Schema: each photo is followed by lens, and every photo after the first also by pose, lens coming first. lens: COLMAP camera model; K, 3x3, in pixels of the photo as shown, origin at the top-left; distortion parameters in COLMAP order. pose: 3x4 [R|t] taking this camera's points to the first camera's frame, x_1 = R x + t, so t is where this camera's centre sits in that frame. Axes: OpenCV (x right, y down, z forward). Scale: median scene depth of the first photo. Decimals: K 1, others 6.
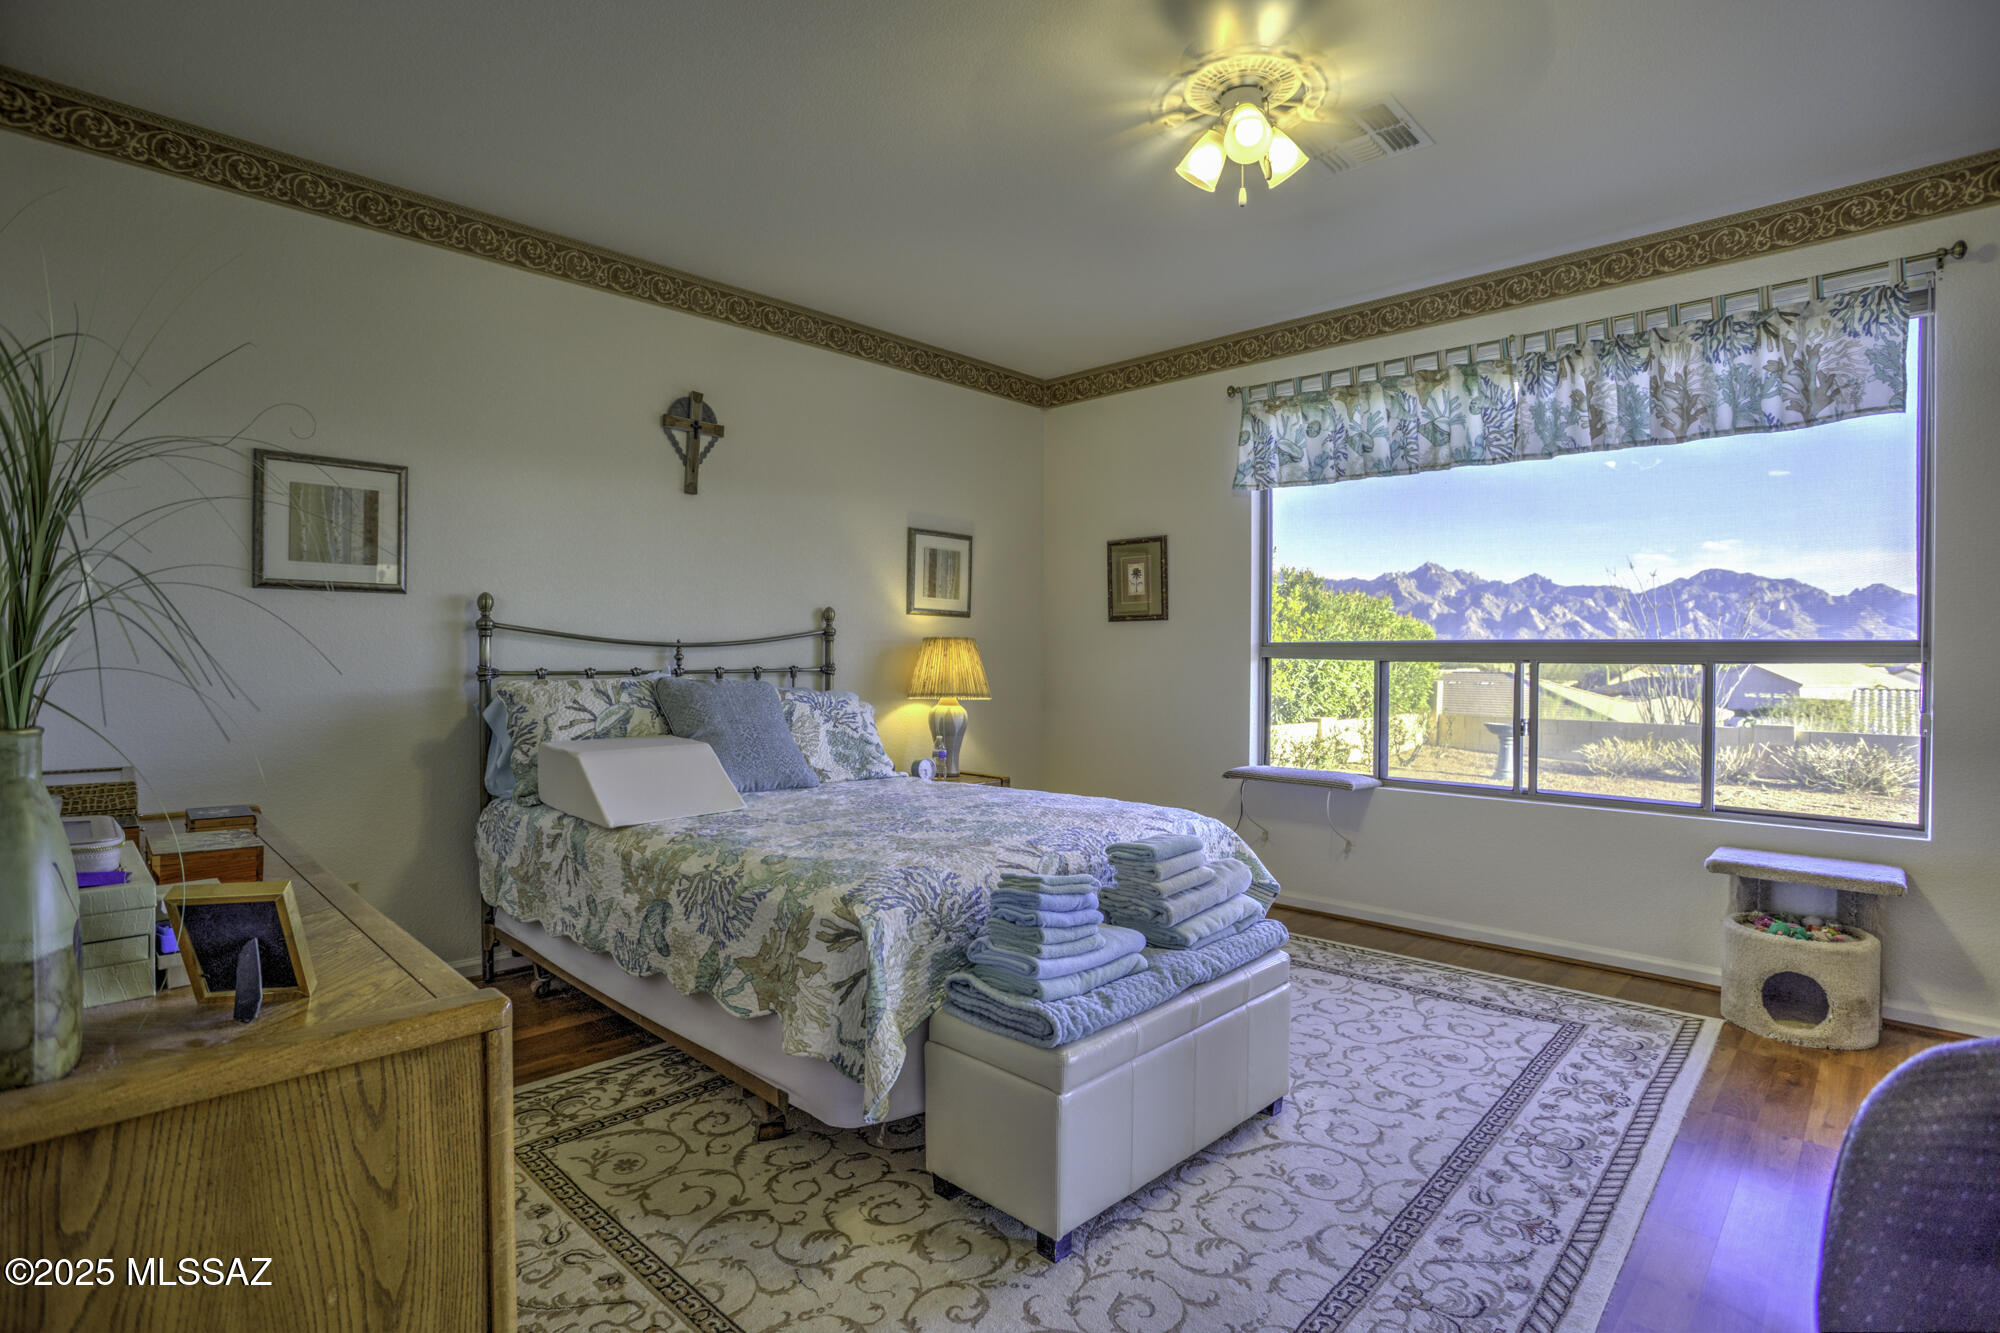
lens RADIAL K [[970.7, 0, 992.6], [0, 970.7, 658.2], [0, 0, 1]] dist [-0.063355, 0.023629]
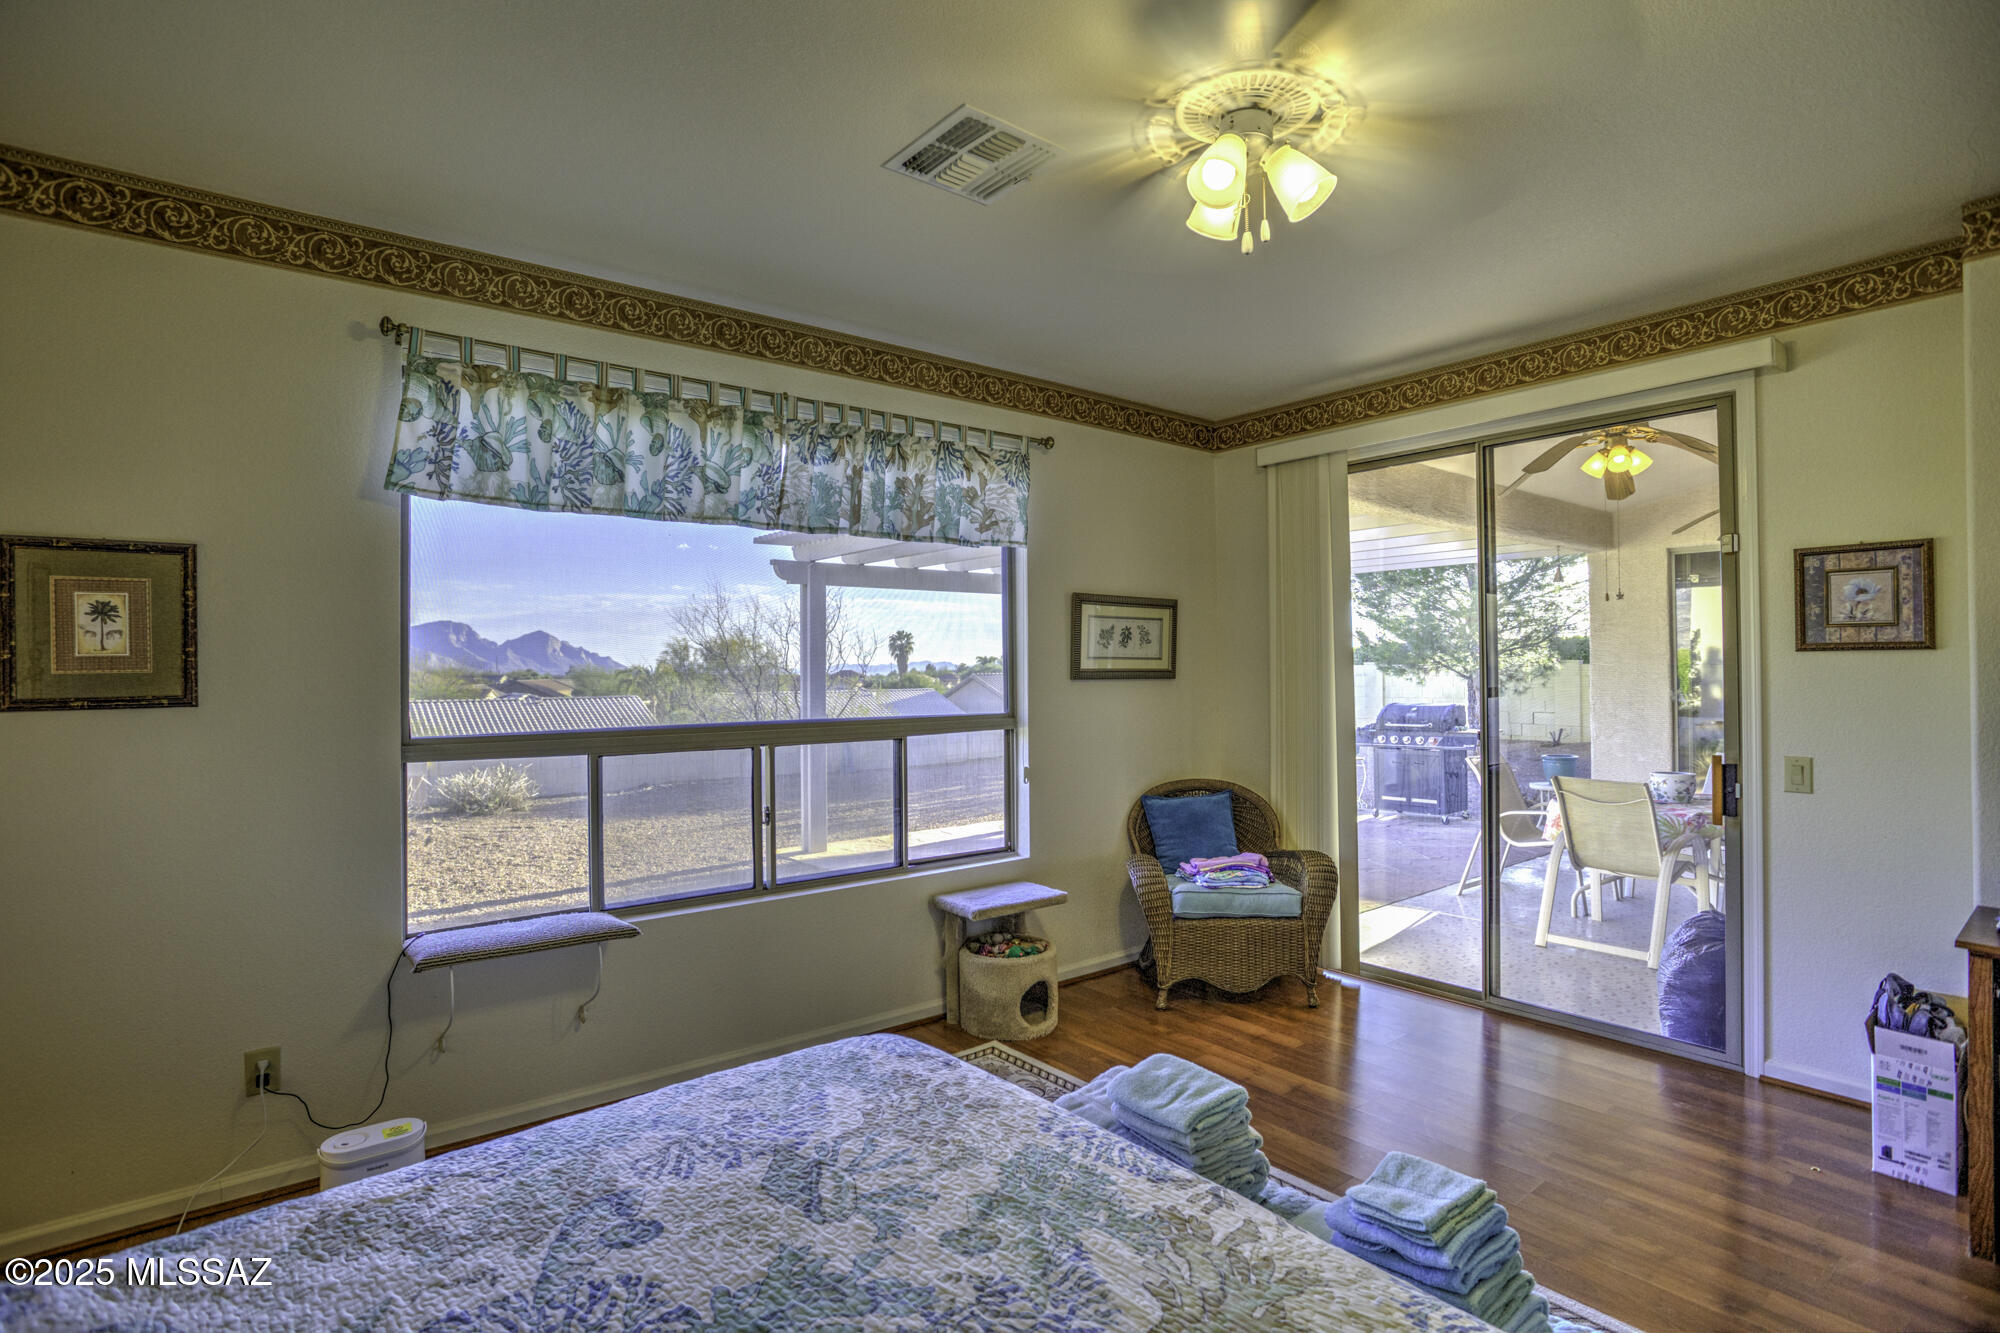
lens RADIAL K [[970.7, 0, 992.6], [0, 970.7, 658.2], [0, 0, 1]] dist [-0.063355, 0.023629]
pose [[0.136873, 0.010940, 0.990528, -0.335496], [0.023088, 0.999632, -0.014231, -0.061847], [-0.990320, 0.024817, 0.136570, 0.647510]]
